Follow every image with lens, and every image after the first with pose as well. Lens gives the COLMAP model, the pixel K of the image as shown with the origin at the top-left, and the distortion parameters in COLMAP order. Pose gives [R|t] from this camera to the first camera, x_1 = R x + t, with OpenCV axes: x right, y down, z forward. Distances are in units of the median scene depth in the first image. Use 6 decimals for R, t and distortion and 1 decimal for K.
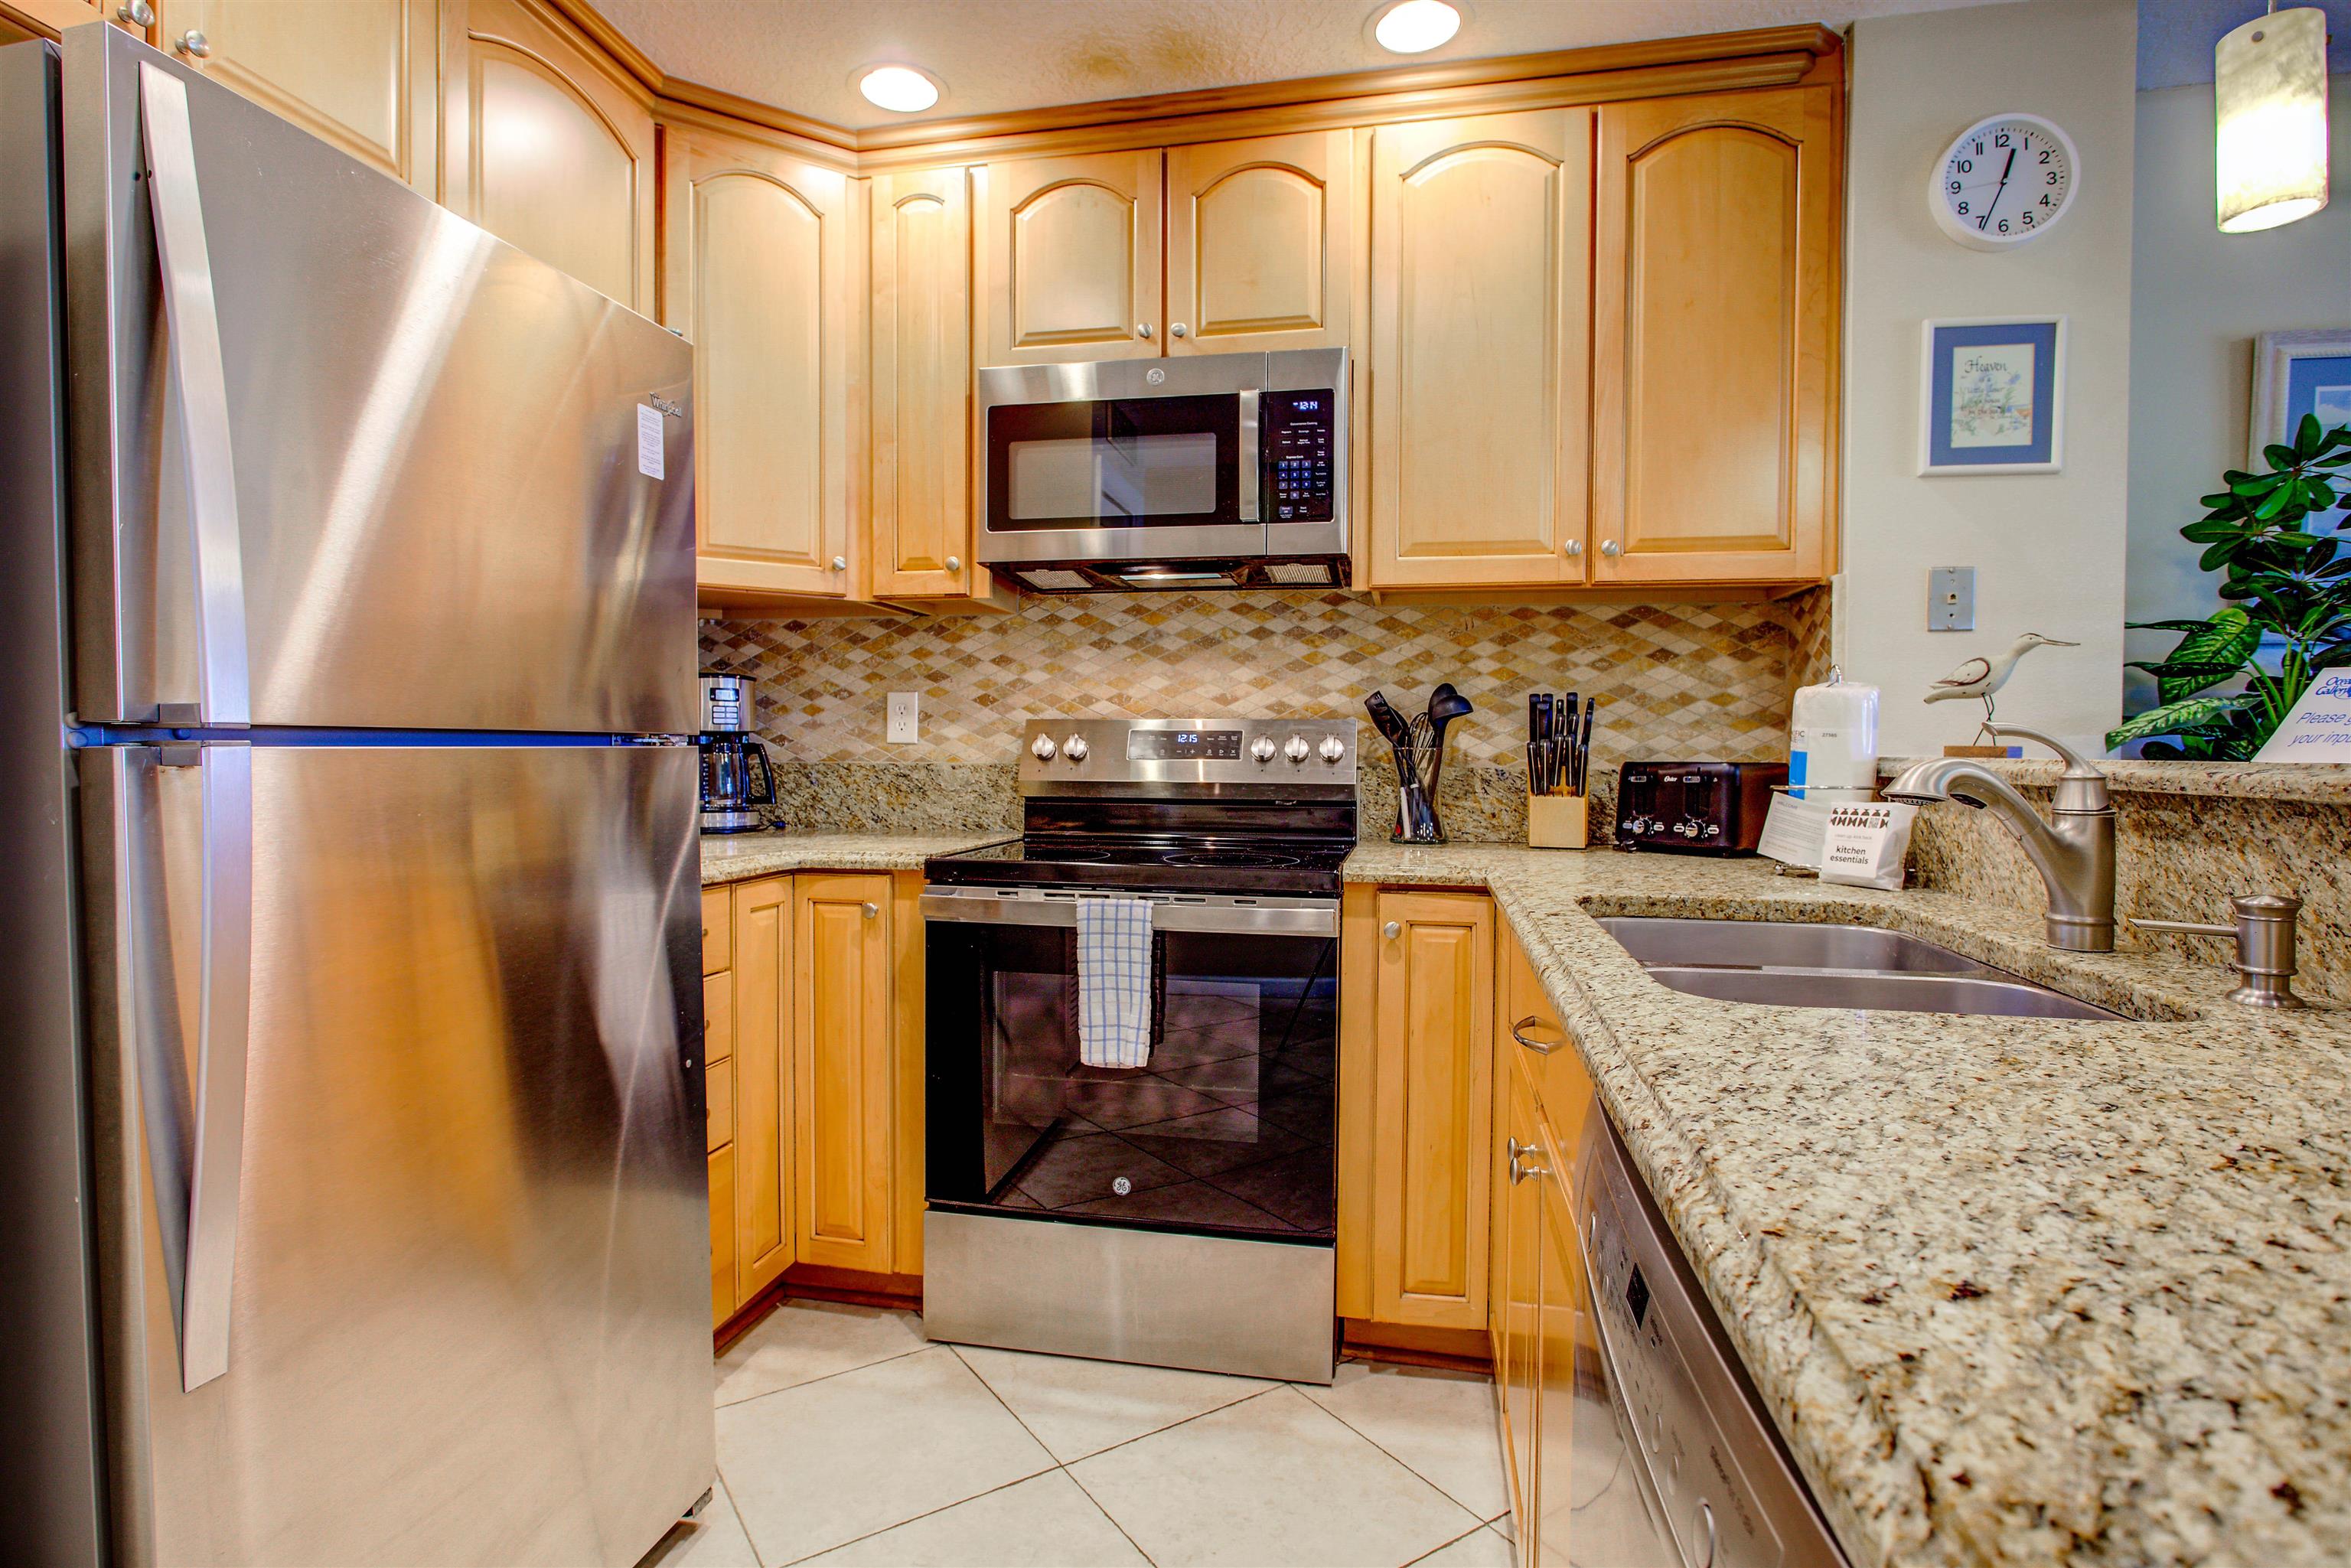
lens RADIAL K [[1186.6, 0, 1169.4], [0, 1186.6, 781.6], [0, 0, 1]] dist [-0.018901, 0.007561]
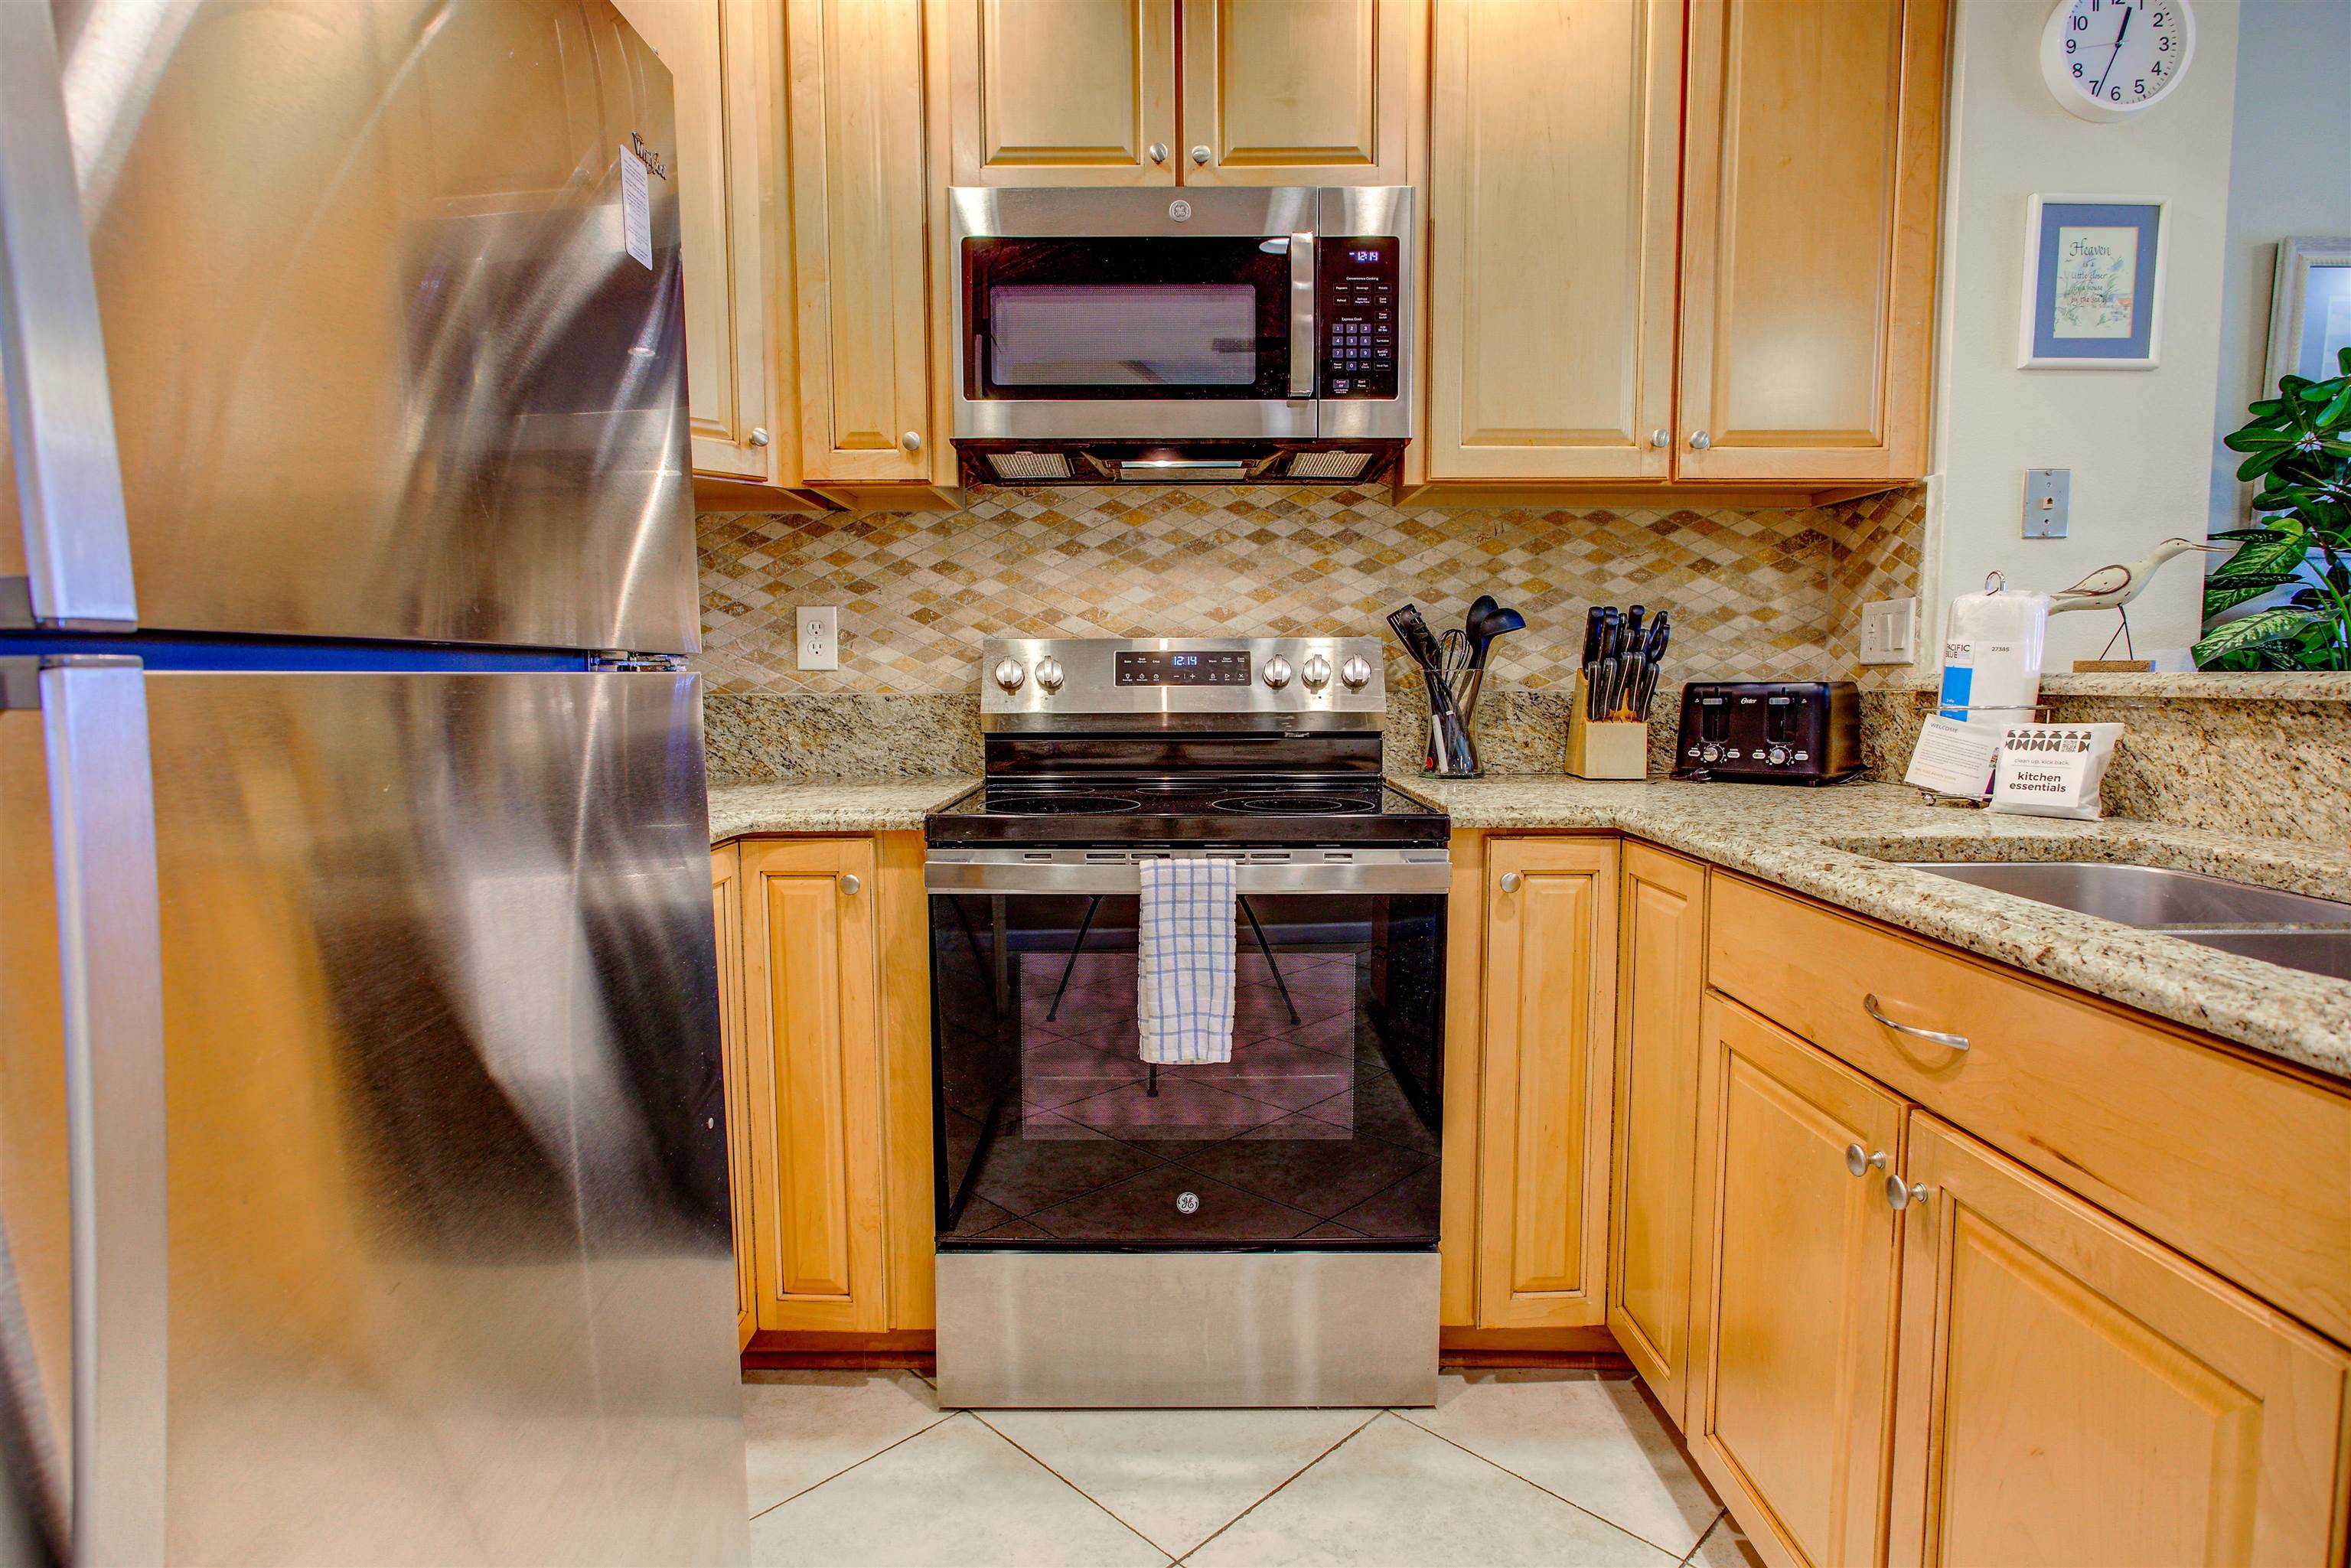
lens RADIAL K [[1208.9, 0, 1169.5], [0, 1208.9, 782.1], [0, 0, 1]] dist [-0.018065, 0.009302]
pose [[0.979807, -0.027215, 0.198087, -0.178053], [0.015496, 0.998050, 0.060469, -0.002507], [-0.199346, -0.056178, 0.978317, 0.163541]]
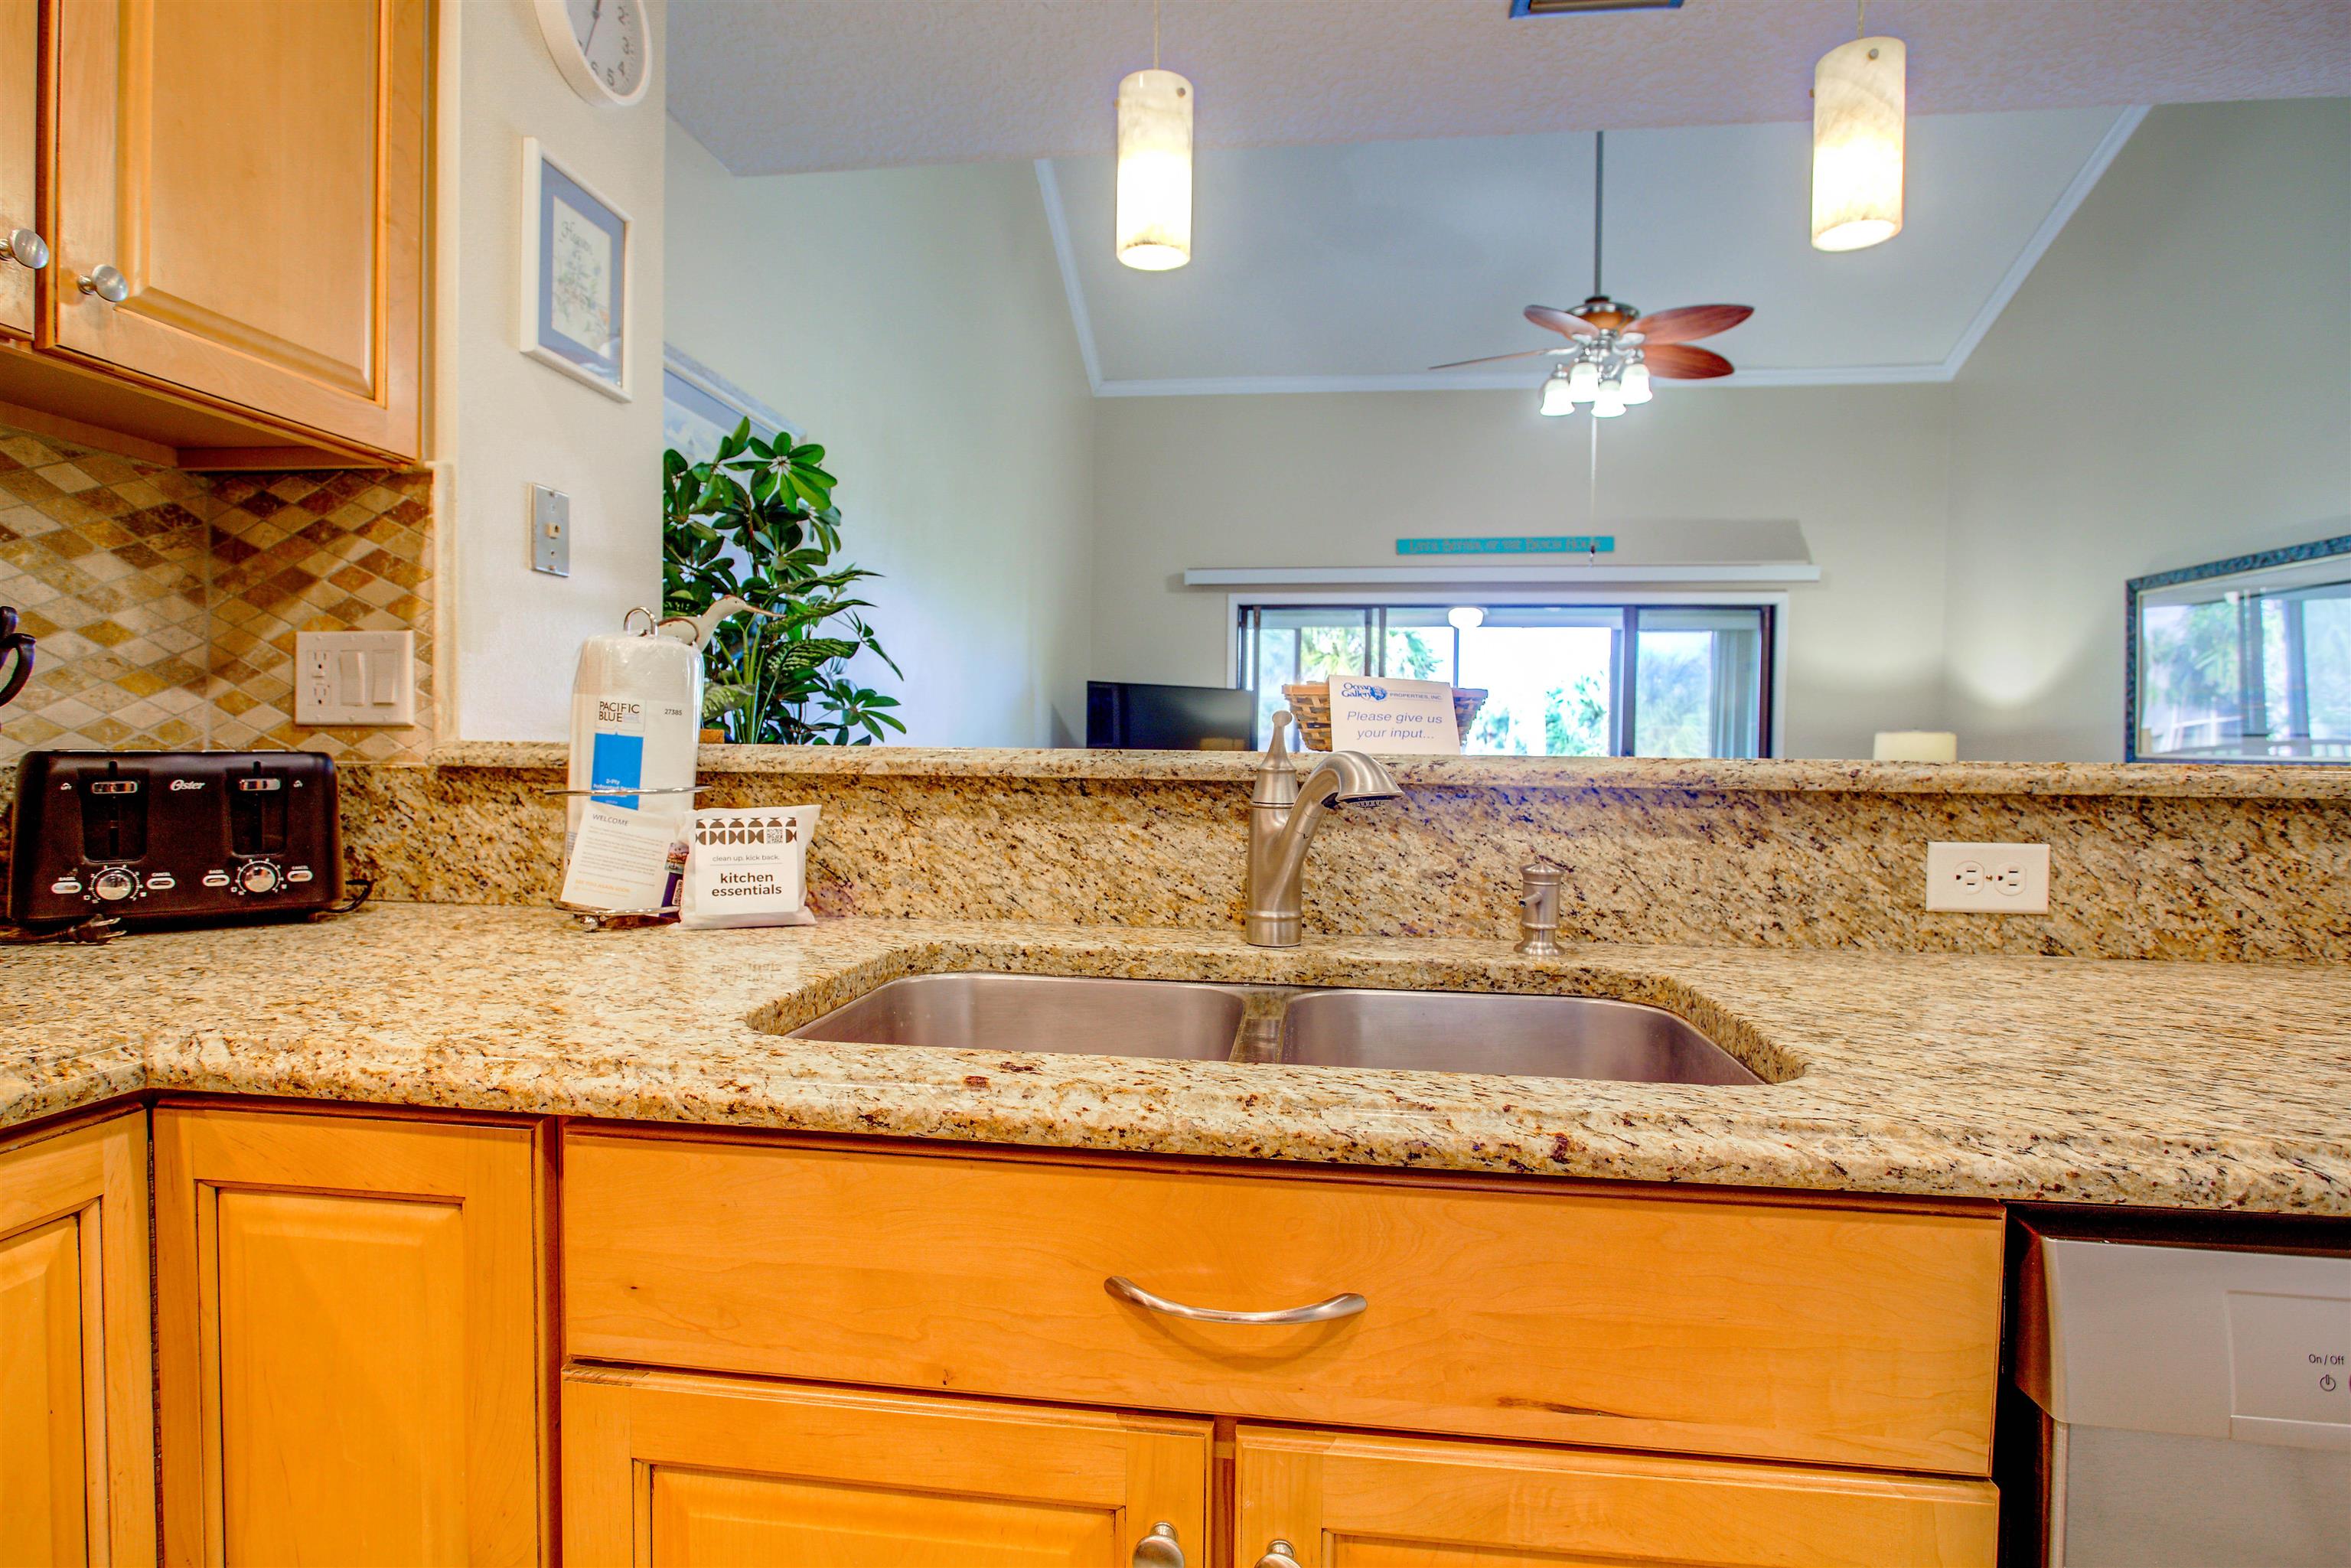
lens RADIAL K [[1188.1, 0, 1171.9], [0, 1188.1, 780.2], [0, 0, 1]] dist [-0.023162, 0.006610]
pose [[-0.071748, -0.033527, 0.996859, -0.099673], [0.013669, 0.999308, 0.034593, -0.014486], [-0.997329, 0.016108, -0.071240, 0.554749]]
